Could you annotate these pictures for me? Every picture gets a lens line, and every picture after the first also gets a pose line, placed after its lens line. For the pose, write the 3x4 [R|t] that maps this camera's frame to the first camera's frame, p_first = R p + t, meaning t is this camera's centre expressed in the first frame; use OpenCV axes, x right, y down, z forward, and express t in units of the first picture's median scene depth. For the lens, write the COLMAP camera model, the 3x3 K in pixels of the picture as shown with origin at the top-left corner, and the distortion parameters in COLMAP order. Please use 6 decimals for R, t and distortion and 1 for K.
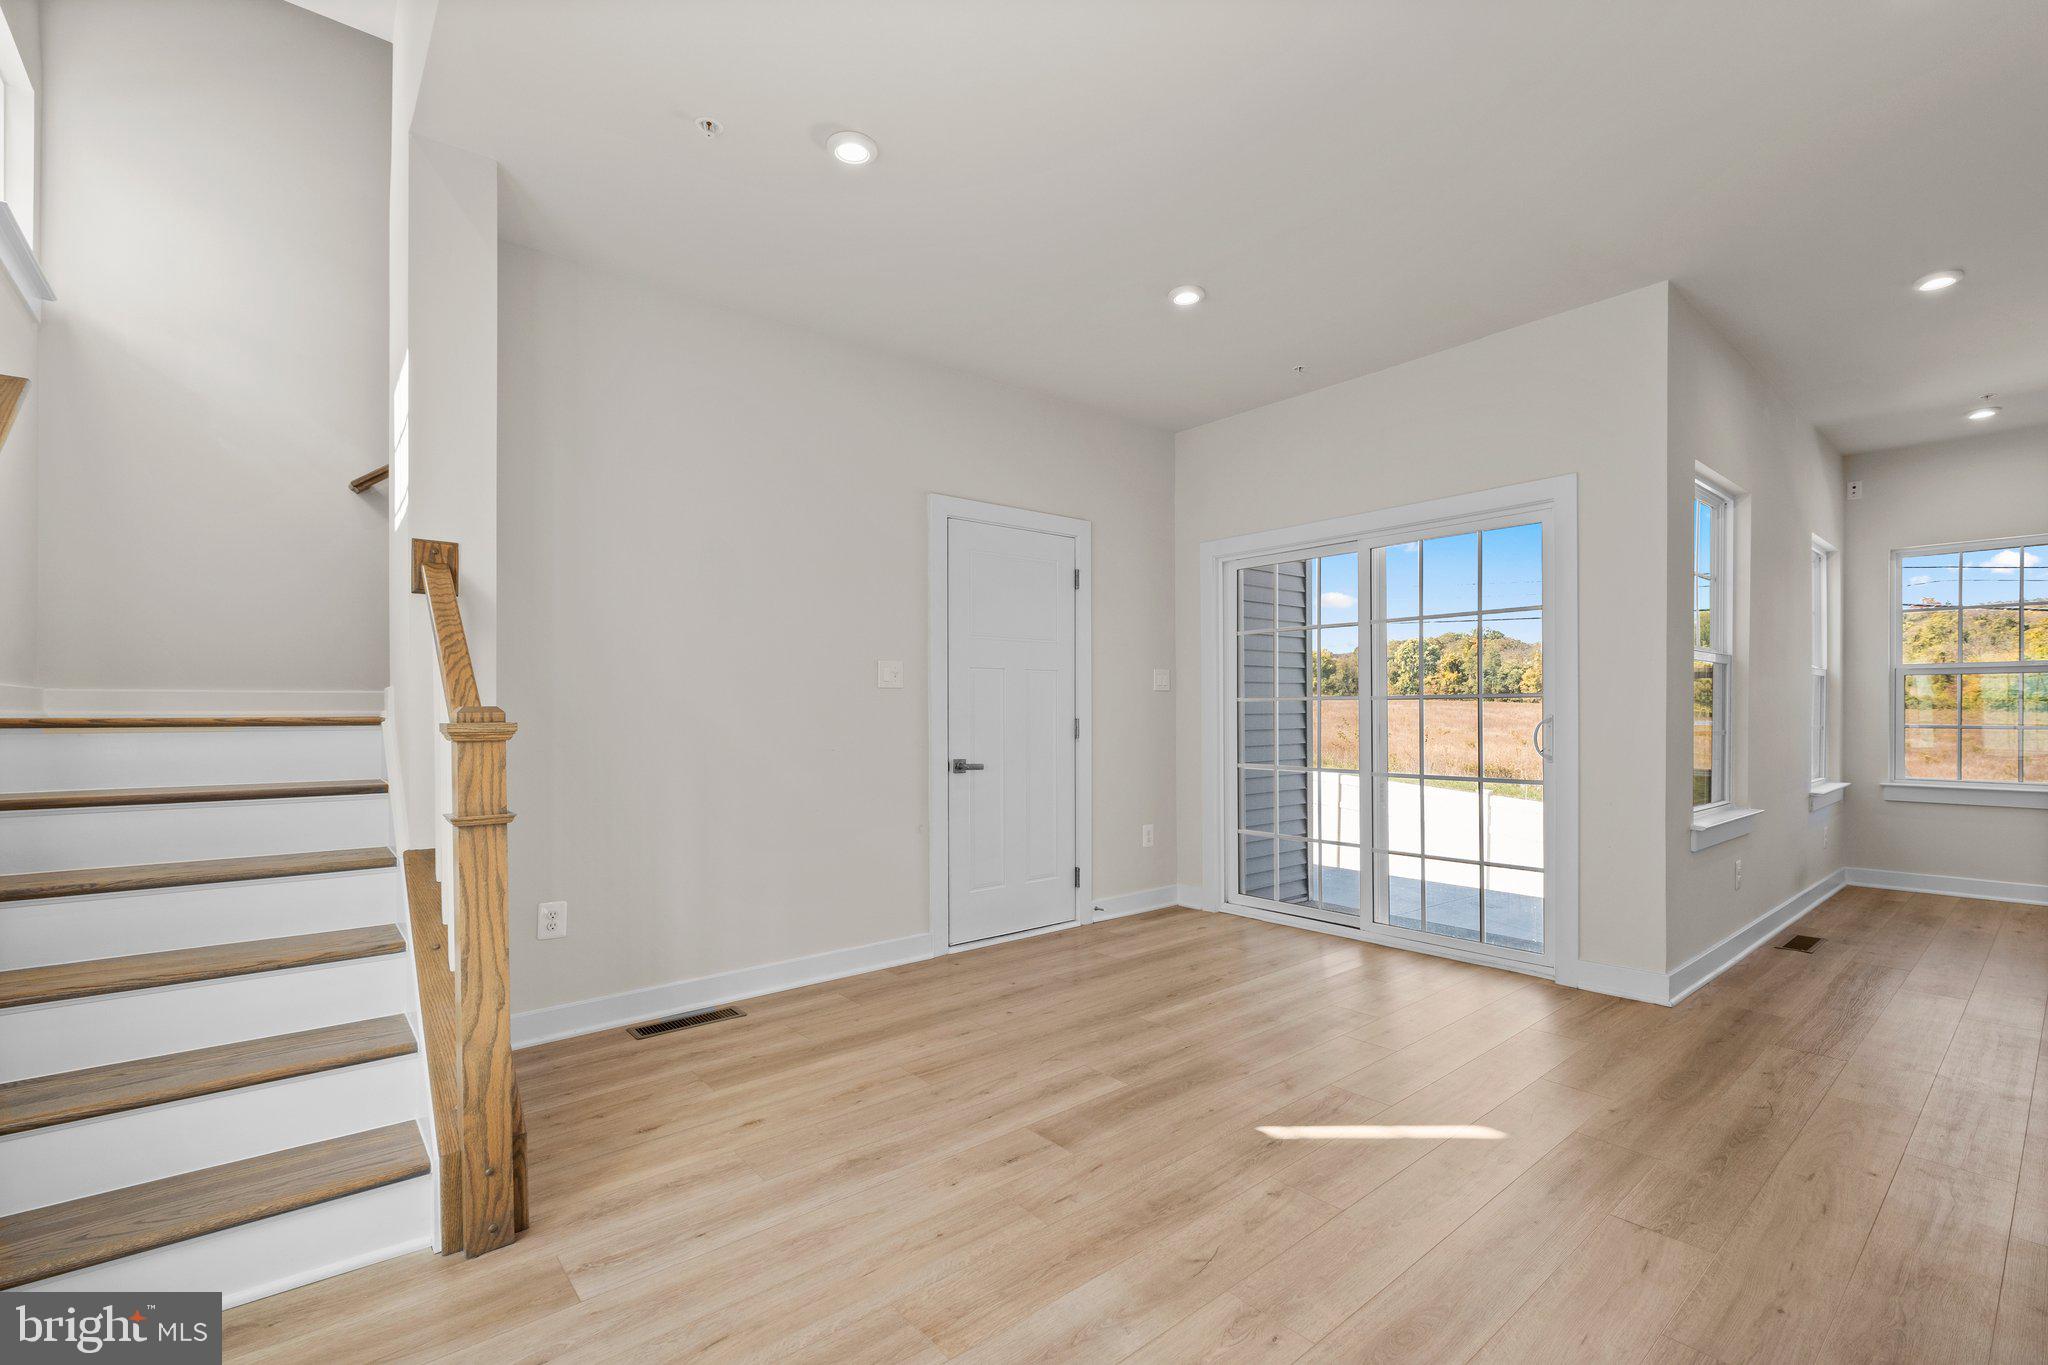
lens RADIAL K [[899.8, 0, 1035.2], [0, 899.8, 720.5], [0, 0, 1]] dist [0.004521, -0.003005]
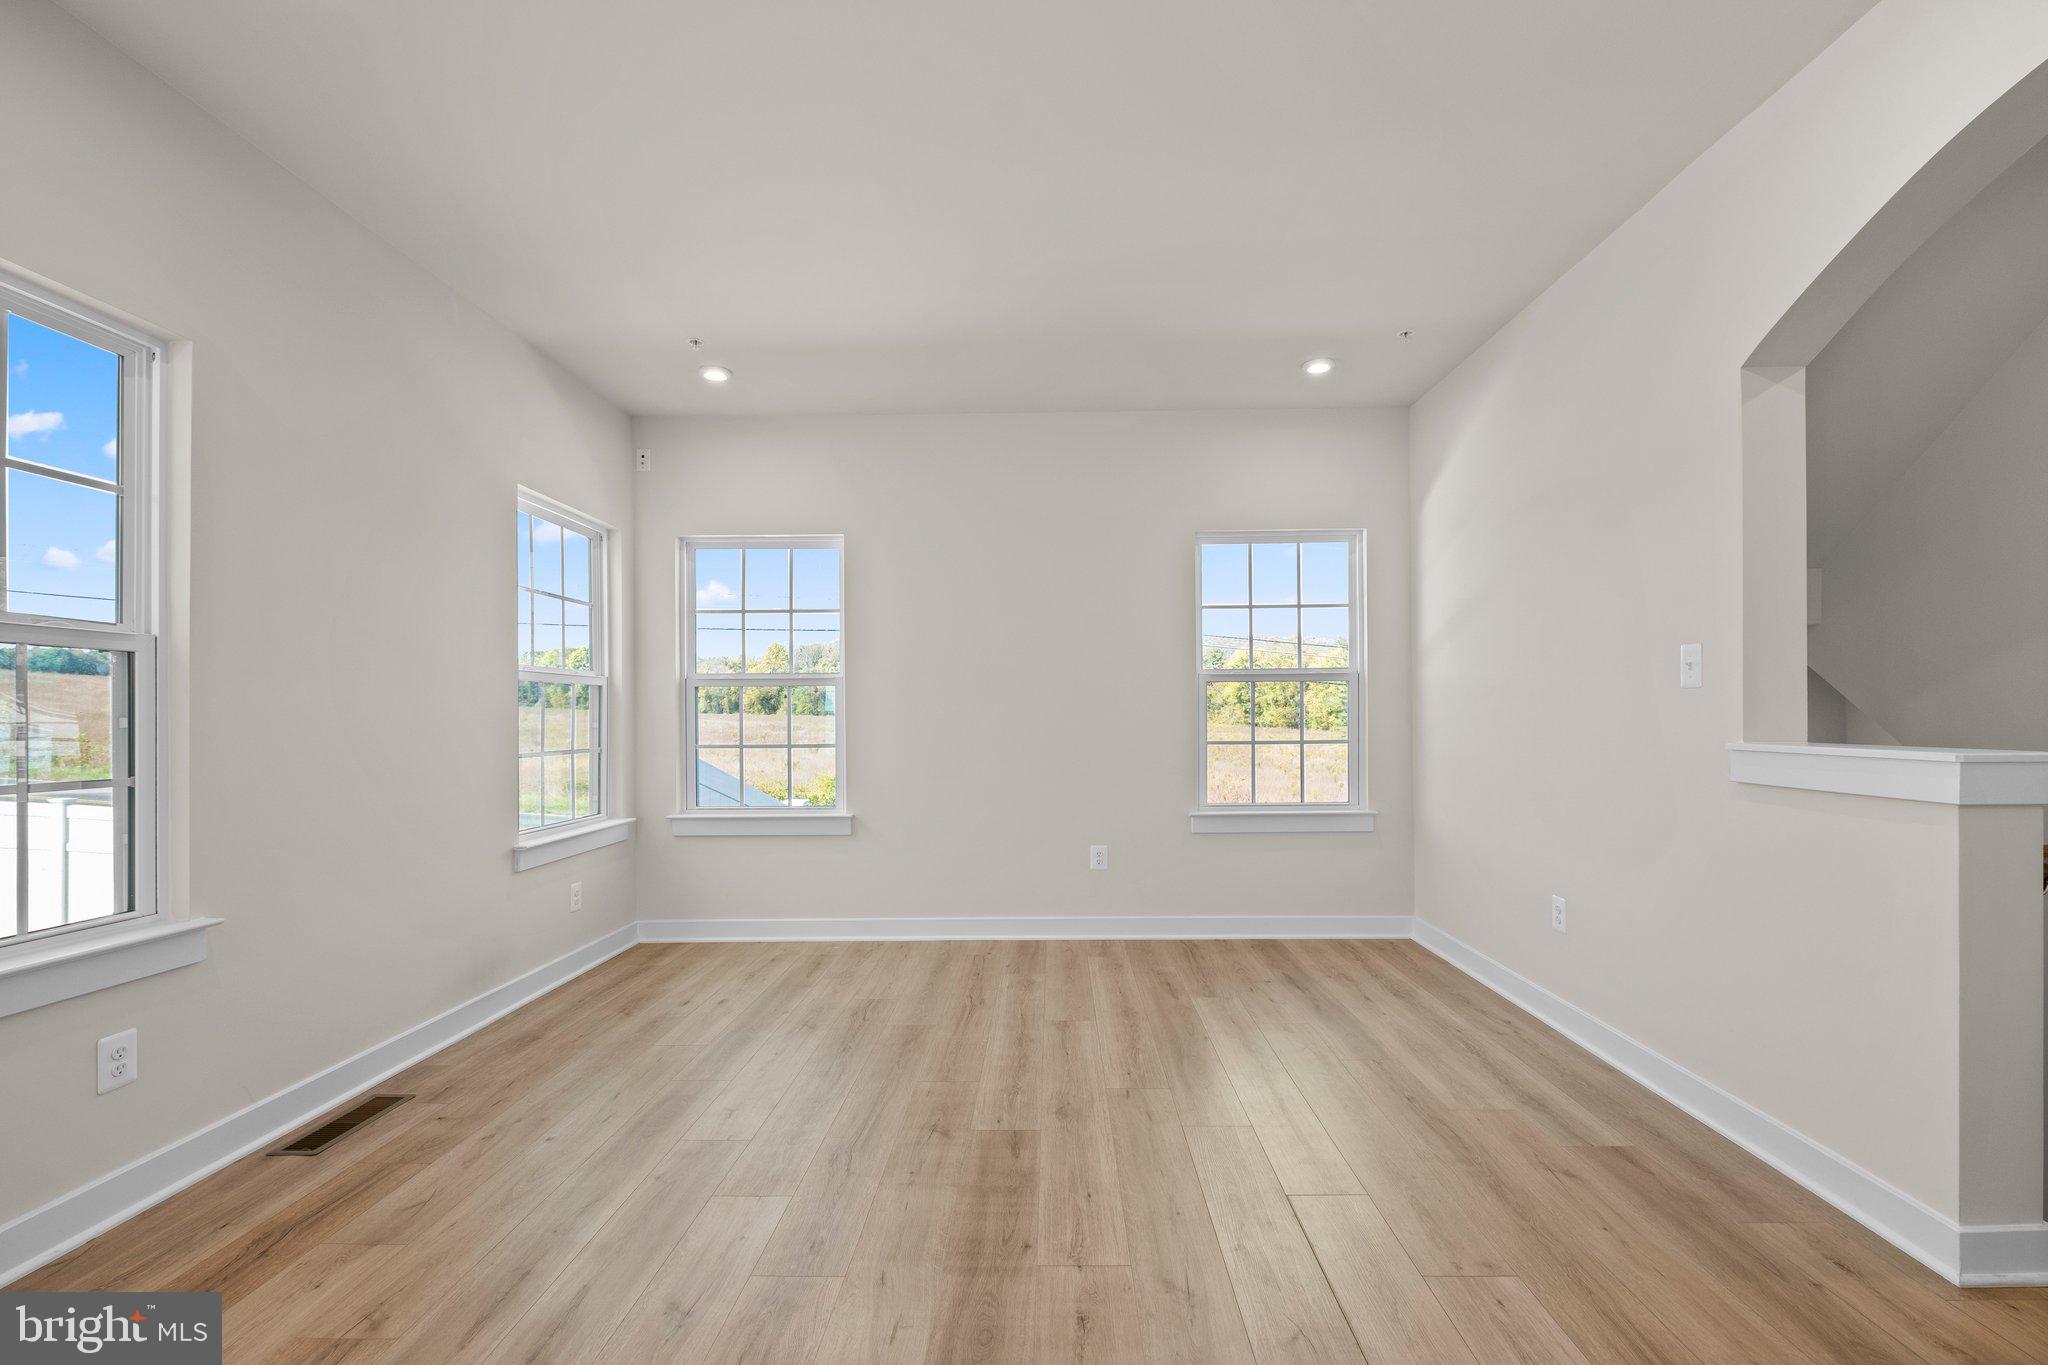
lens RADIAL K [[899.8, 0, 1033.7], [0, 899.8, 711.0], [0, 0, 1]] dist [0.004521, -0.003005]
pose [[0.666919, 0.003263, 0.745123, 0.860591], [0.013574, 0.999771, -0.016528, -0.013942], [-0.745006, 0.021137, 0.666722, 0.309547]]
